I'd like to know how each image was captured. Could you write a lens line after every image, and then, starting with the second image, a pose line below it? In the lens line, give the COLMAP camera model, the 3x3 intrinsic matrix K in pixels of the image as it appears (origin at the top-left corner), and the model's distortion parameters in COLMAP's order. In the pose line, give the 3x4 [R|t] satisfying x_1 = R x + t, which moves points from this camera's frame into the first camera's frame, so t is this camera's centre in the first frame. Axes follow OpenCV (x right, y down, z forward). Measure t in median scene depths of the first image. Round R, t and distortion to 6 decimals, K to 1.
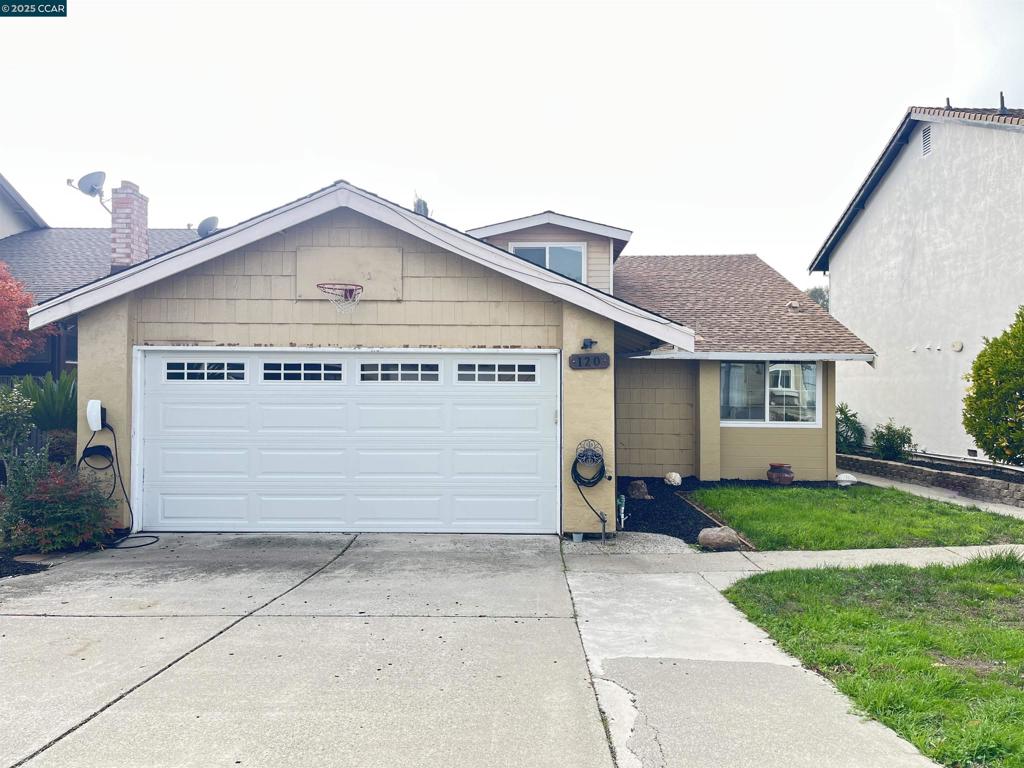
lens RADIAL K [[772.9, 0, 515.1], [0, 772.9, 382.2], [0, 0, 1]] dist [0.040674, -0.009287]
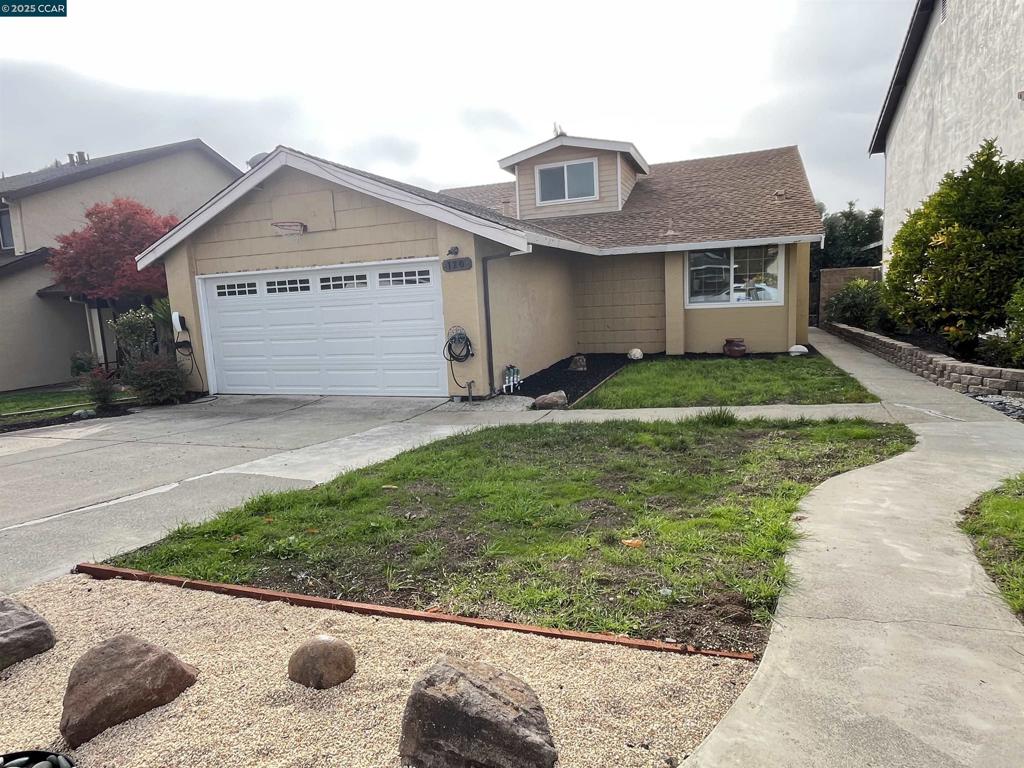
lens RADIAL K [[622.6, 0, 513.9], [0, 622.6, 384.9], [0, 0, 1]] dist [-0.027751, 0.014683]
pose [[0.939073, -0.002536, -0.343707, 0.528693], [0.060761, 0.985449, 0.158737, 0.010595], [0.338303, -0.169950, 0.925564, 0.041068]]
